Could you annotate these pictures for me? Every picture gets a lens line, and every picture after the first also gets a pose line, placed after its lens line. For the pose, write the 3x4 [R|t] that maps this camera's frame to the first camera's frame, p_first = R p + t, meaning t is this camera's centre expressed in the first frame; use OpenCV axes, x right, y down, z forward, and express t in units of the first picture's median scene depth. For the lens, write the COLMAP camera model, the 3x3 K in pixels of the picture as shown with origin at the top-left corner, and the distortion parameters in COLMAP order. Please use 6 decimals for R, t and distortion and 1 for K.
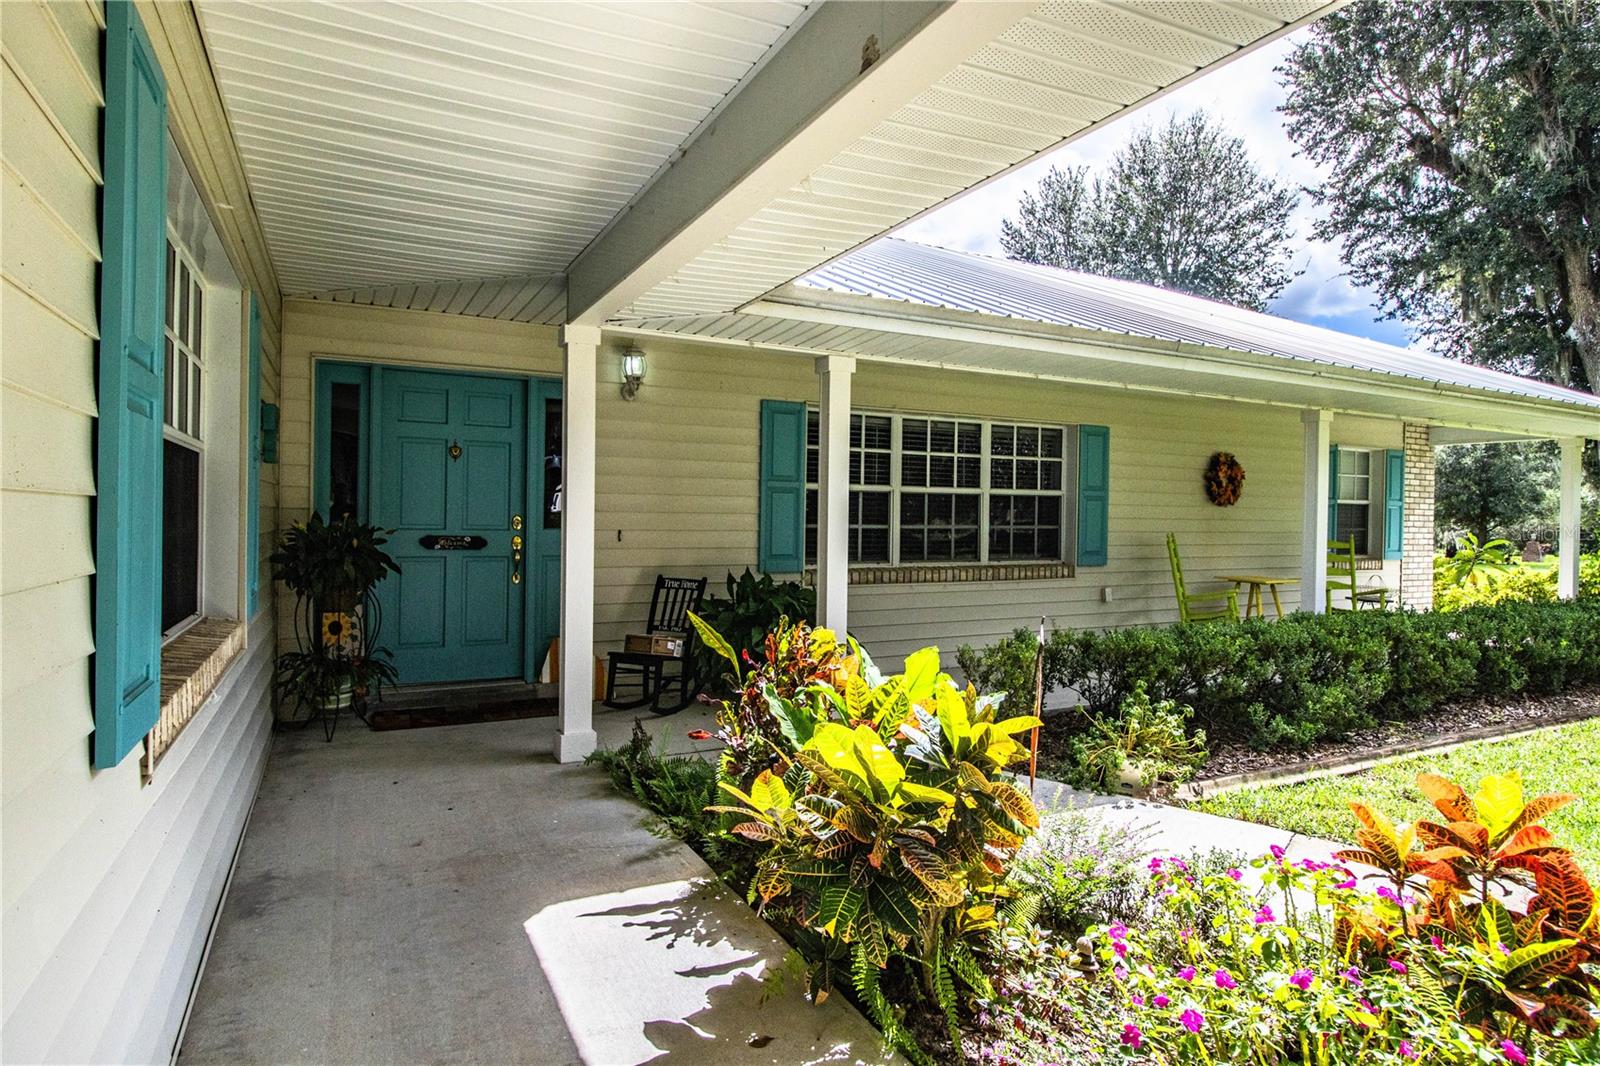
lens RADIAL K [[869.2, 0, 804.8], [0, 869.2, 515.0], [0, 0, 1]] dist [0.000958, 0.000094]
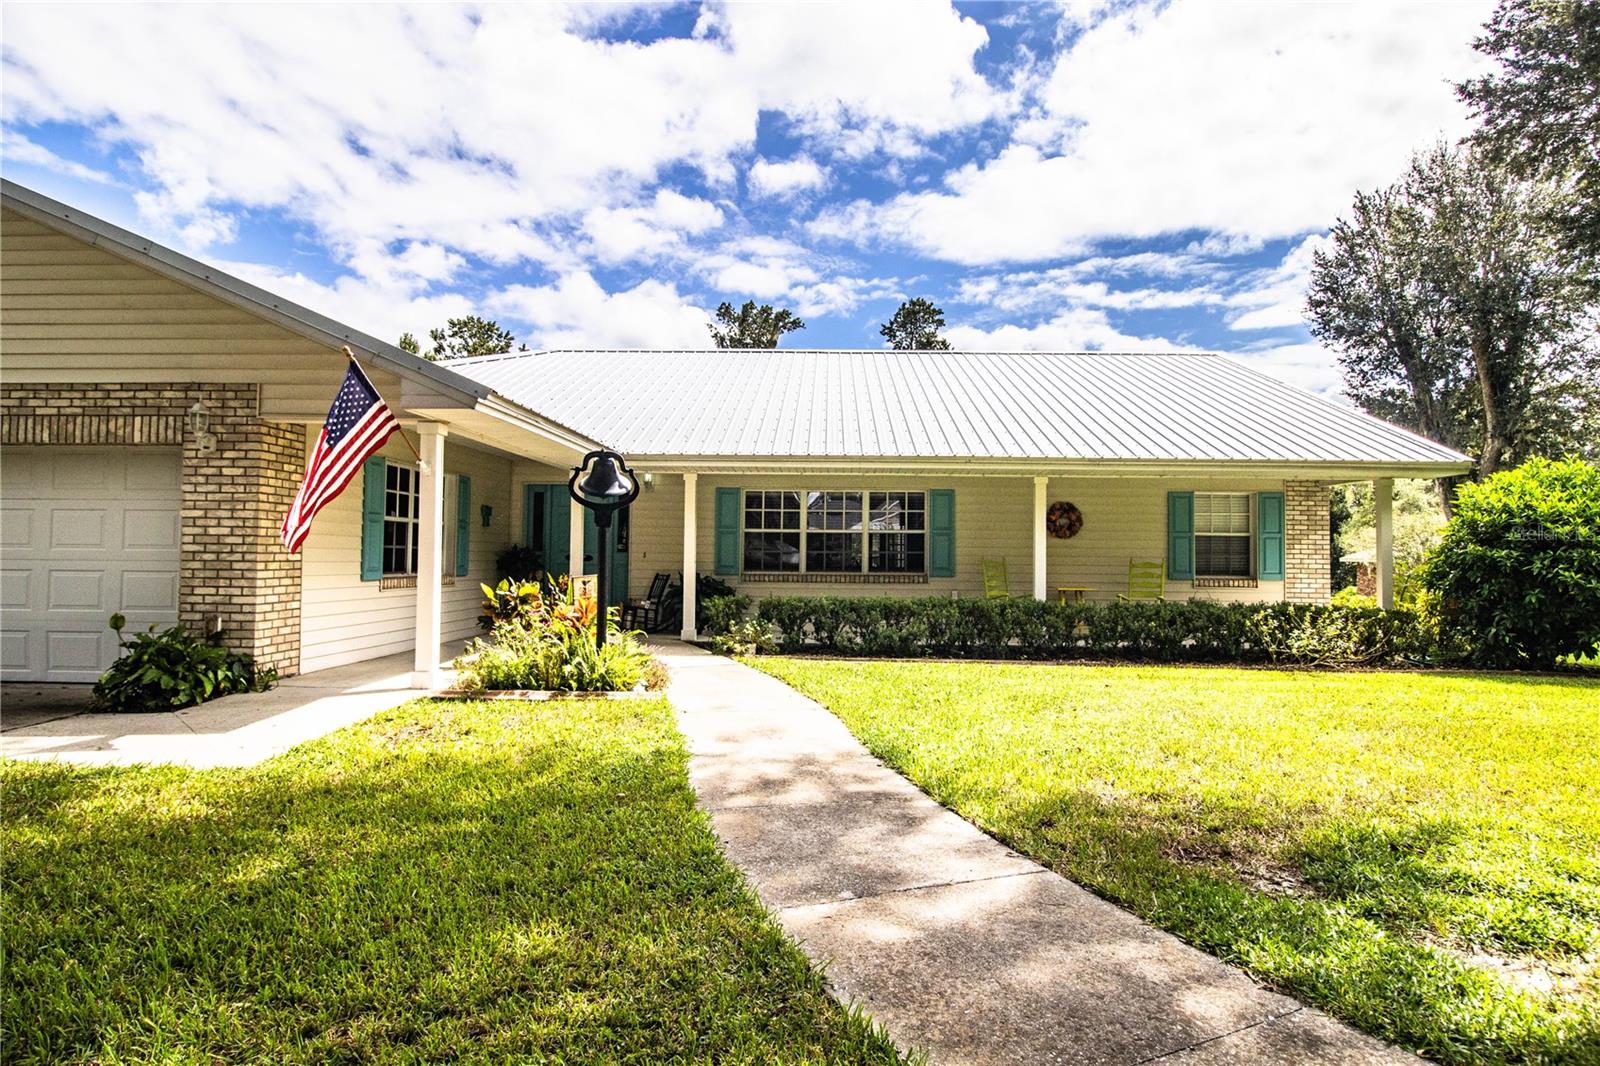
lens RADIAL K [[891.7, 0, 800.0], [0, 891.7, 533.0], [0, 0, 1]] dist [-0.003748, -0.002670]
pose [[0.870396, -0.017002, -0.492058, 0.909279], [0.000501, 0.999434, -0.033647, 0.032799], [0.492351, 0.029040, 0.869912, -0.555399]]
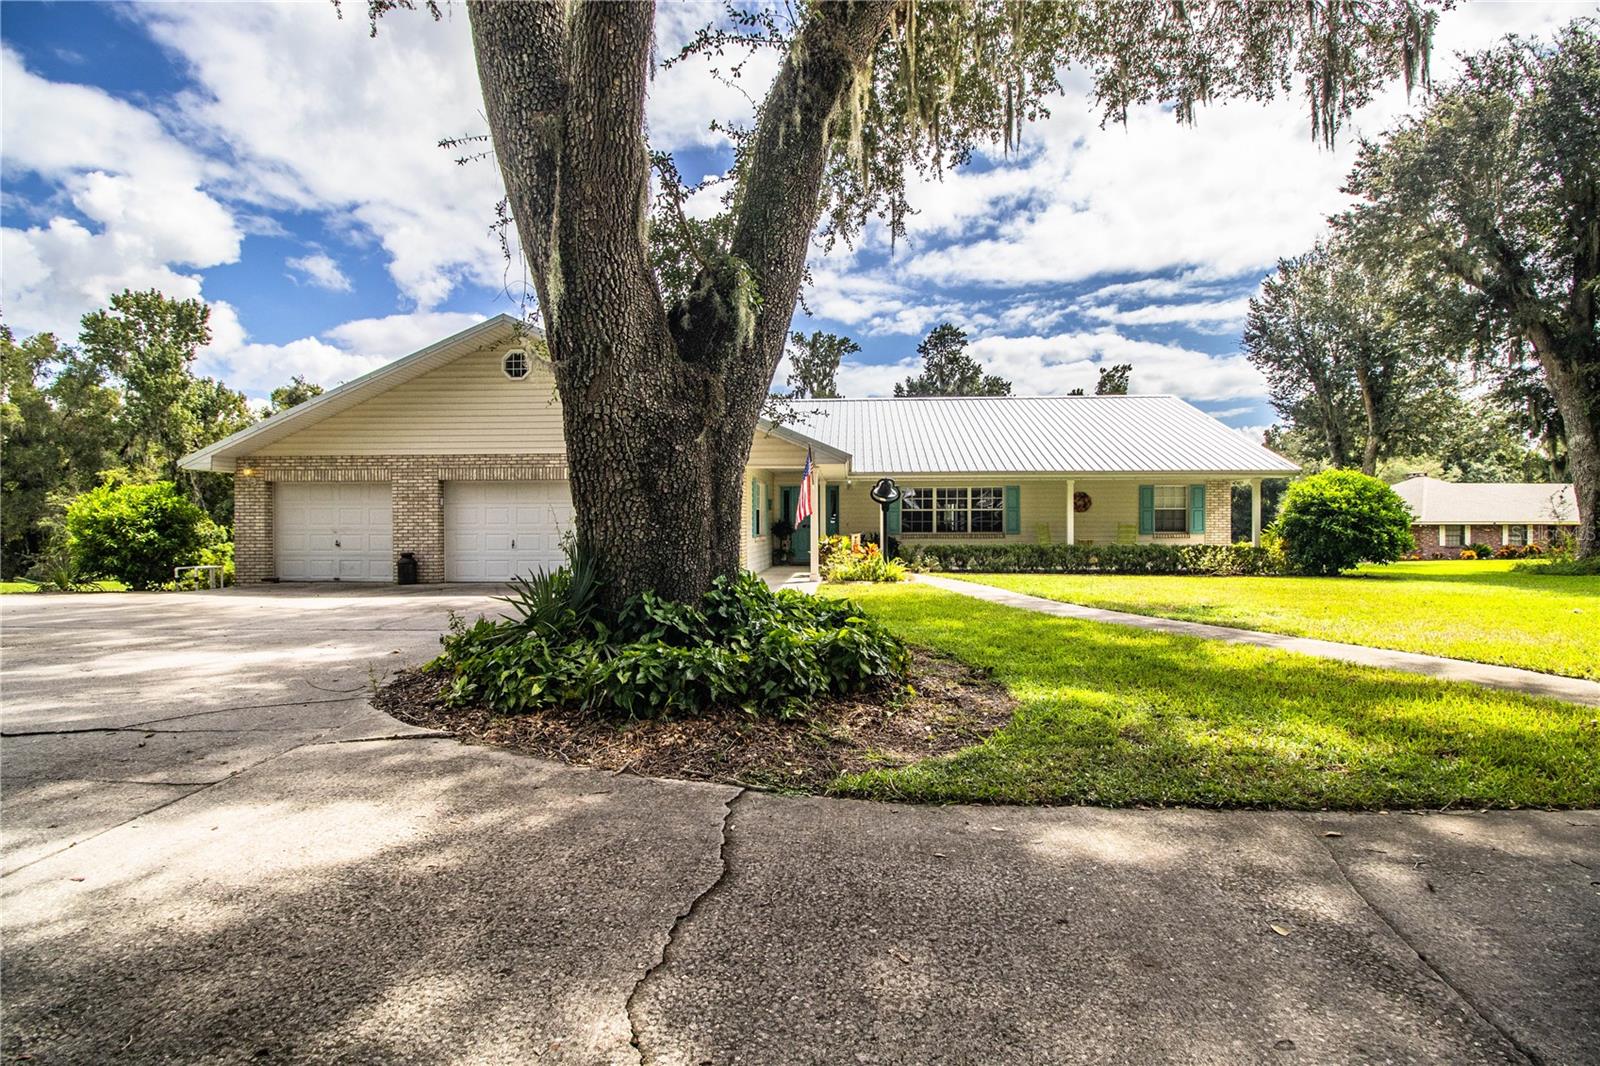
lens RADIAL K [[745.2, 0, 803.0], [0, 745.2, 525.2], [0, 0, 1]] dist [0.001524, -0.011454]
pose [[0.850141, -0.015814, -0.526317, 1.042378], [0.013420, 0.999875, -0.008366, 0.039579], [0.526384, 0.000049, 0.850247, -1.482401]]
